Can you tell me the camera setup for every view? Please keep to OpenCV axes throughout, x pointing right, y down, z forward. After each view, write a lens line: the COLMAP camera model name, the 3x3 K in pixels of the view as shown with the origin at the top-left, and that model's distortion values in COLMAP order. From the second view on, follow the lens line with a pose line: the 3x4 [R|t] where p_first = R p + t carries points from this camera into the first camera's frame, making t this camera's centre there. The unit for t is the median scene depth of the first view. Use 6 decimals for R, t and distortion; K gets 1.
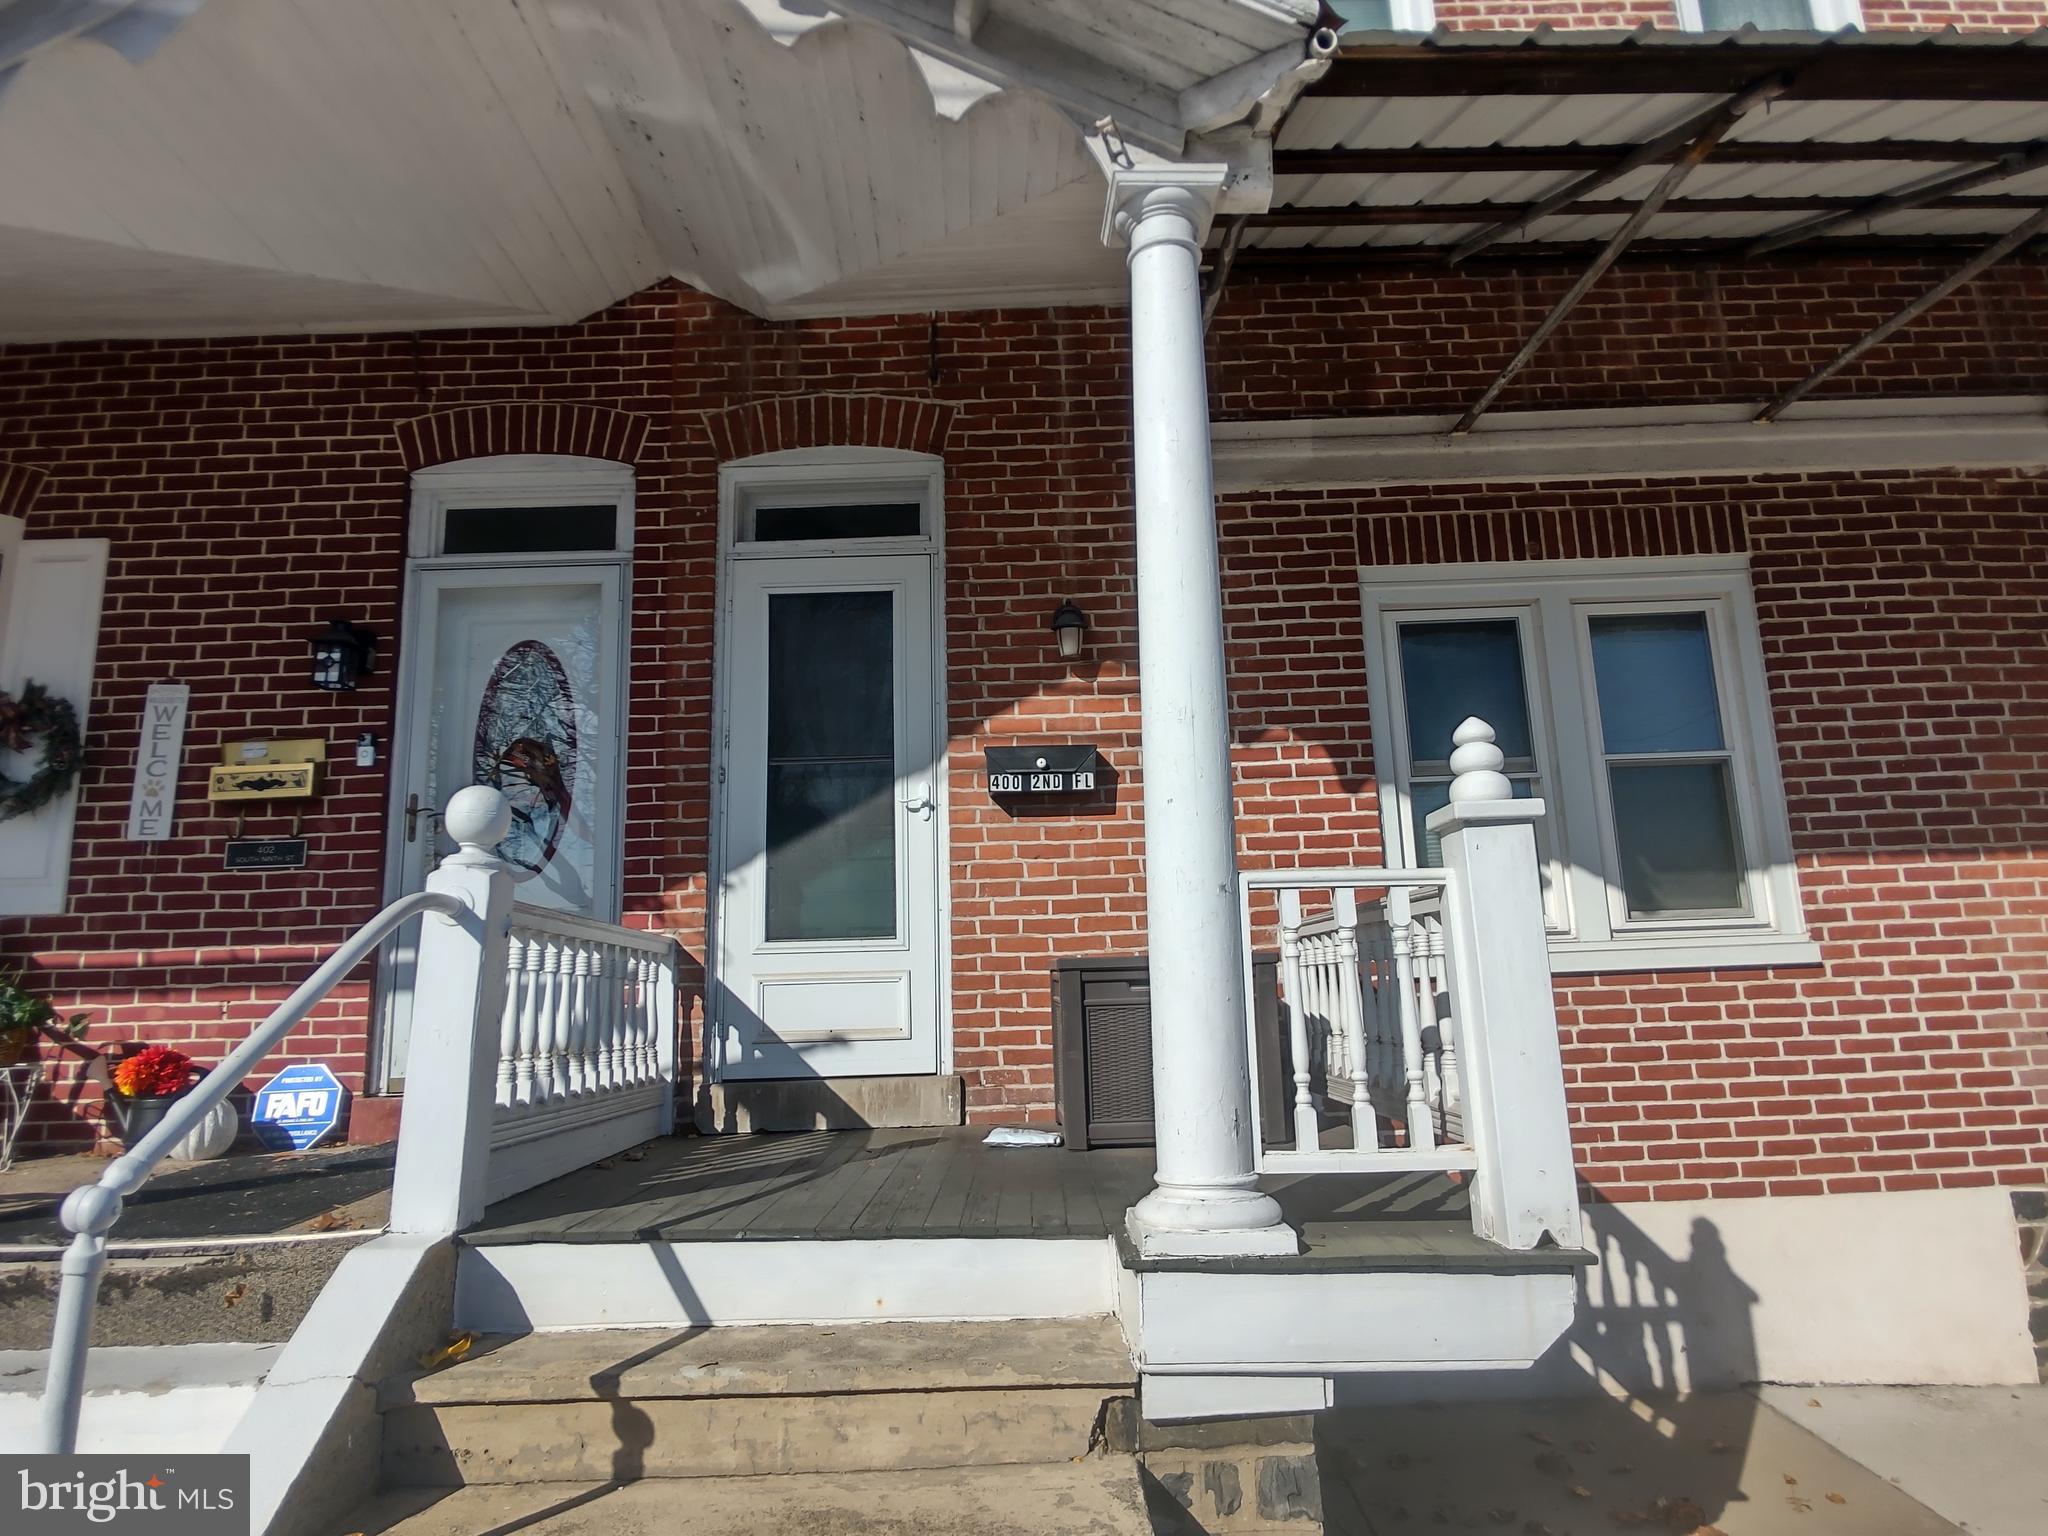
lens RADIAL K [[1172.5, 0, 1011.8], [0, 1172.5, 752.6], [0, 0, 1]] dist [0.011342, -0.010325]
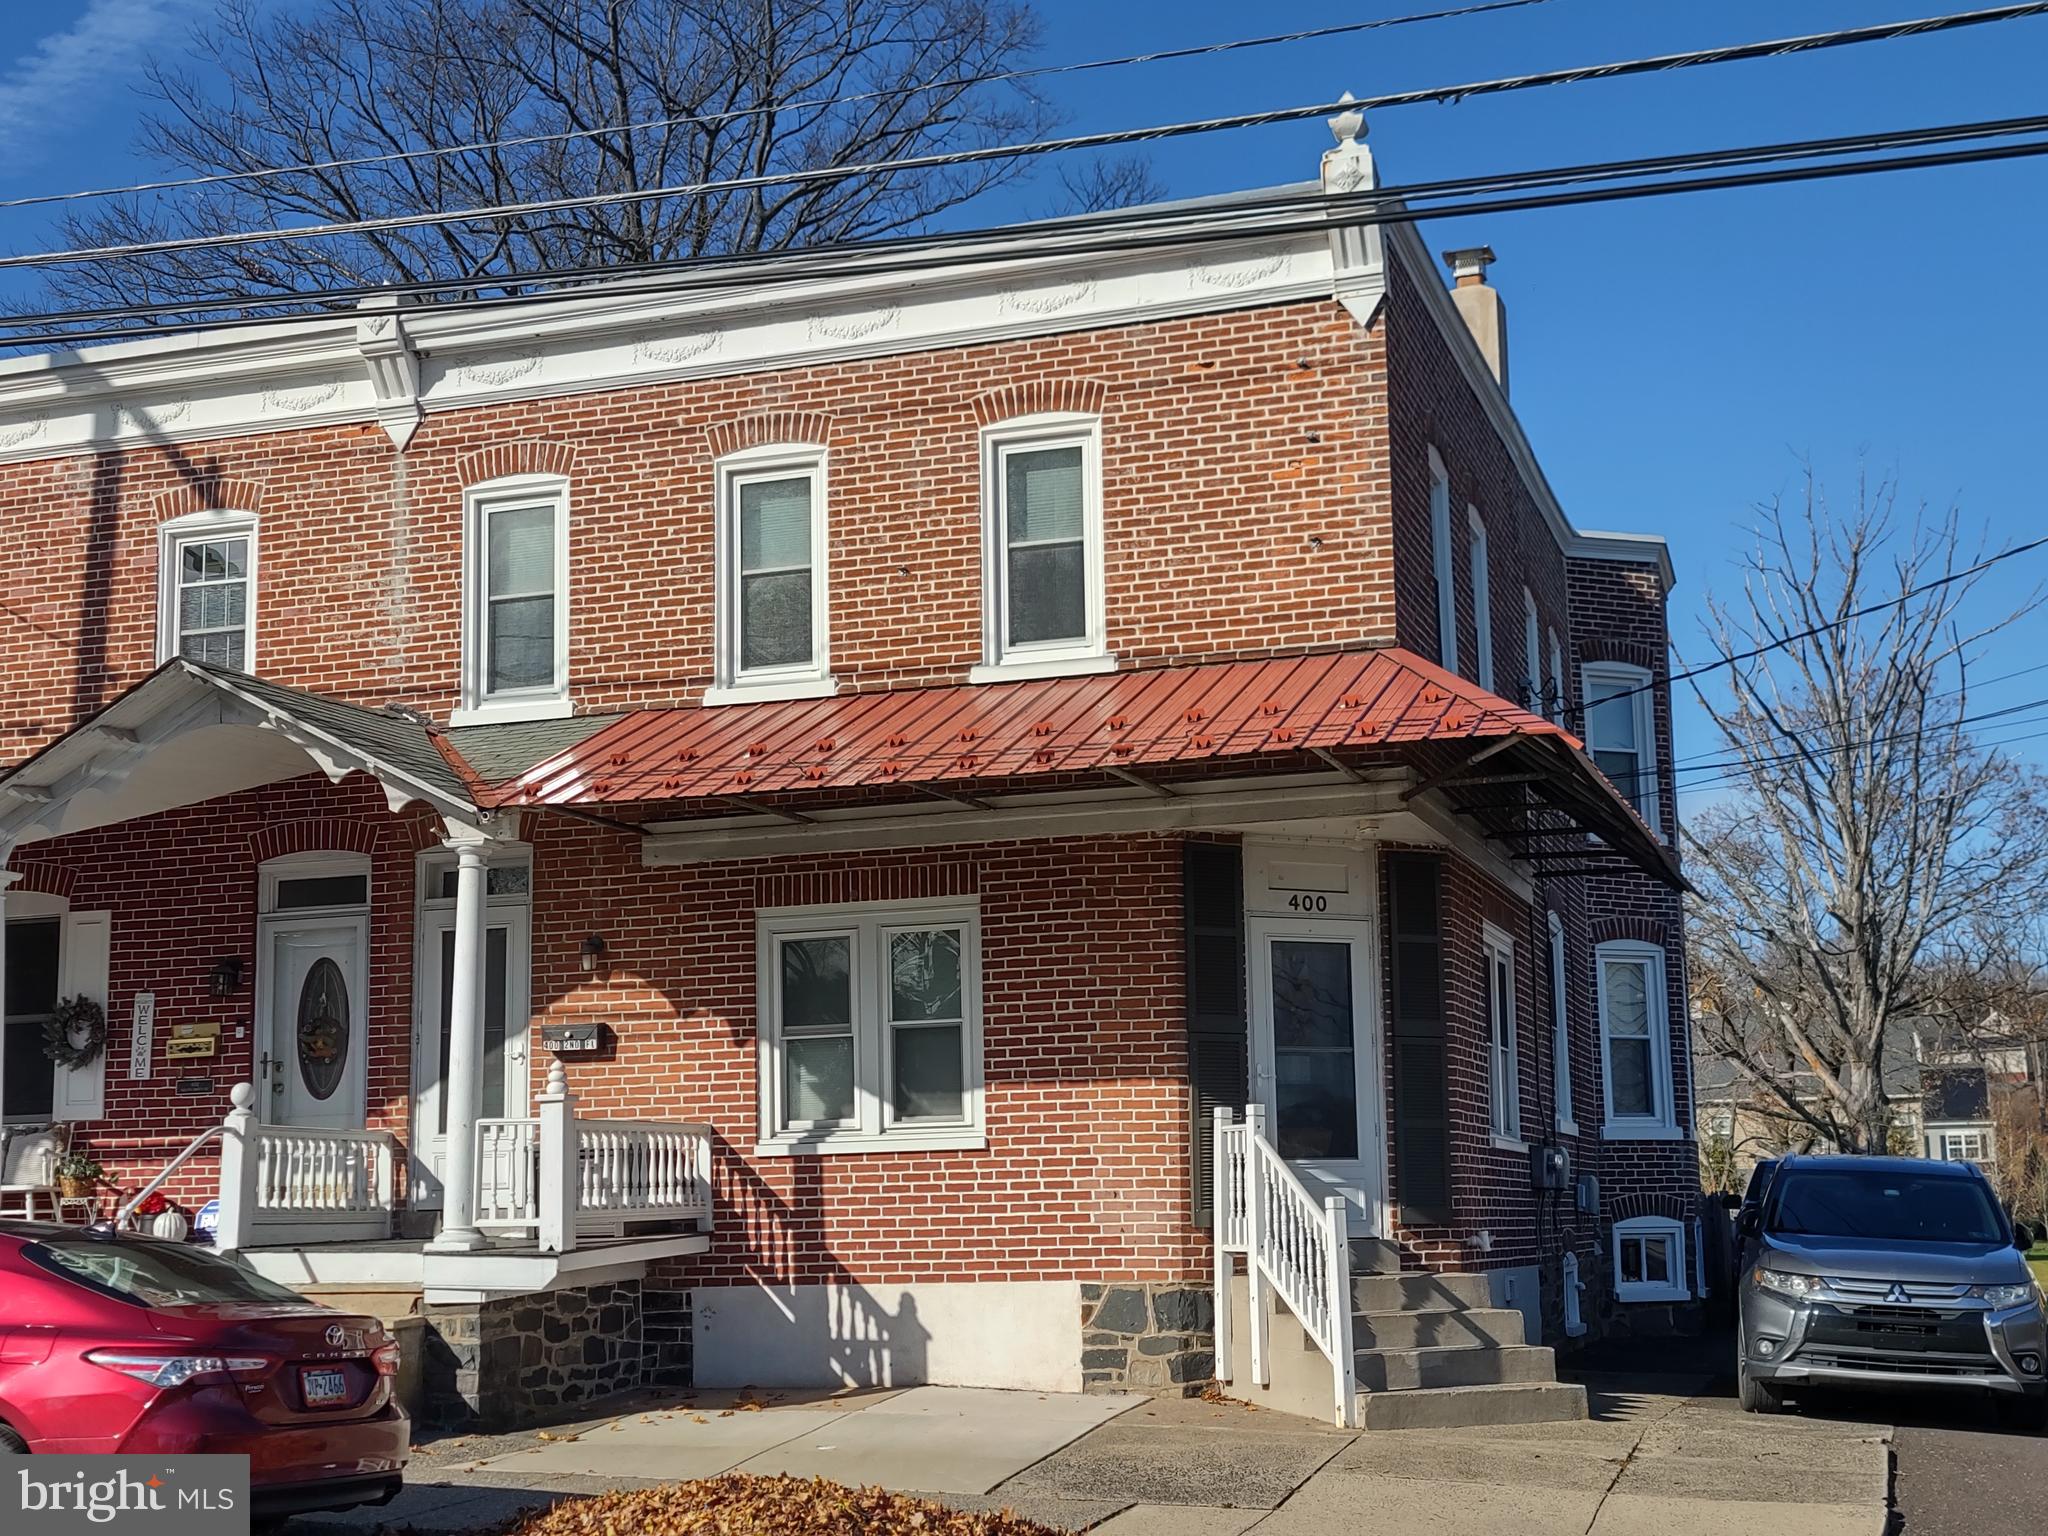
lens RADIAL K [[2565.0, 0, 1026.5], [0, 2565.0, 772.4], [0, 0, 1]] dist [0.102290, 0.000000]
pose [[0.949351, -0.037200, -0.312009, 1.896146], [0.052989, 0.997700, 0.042276, -0.509349], [0.309719, -0.056668, 0.949138, -2.438108]]
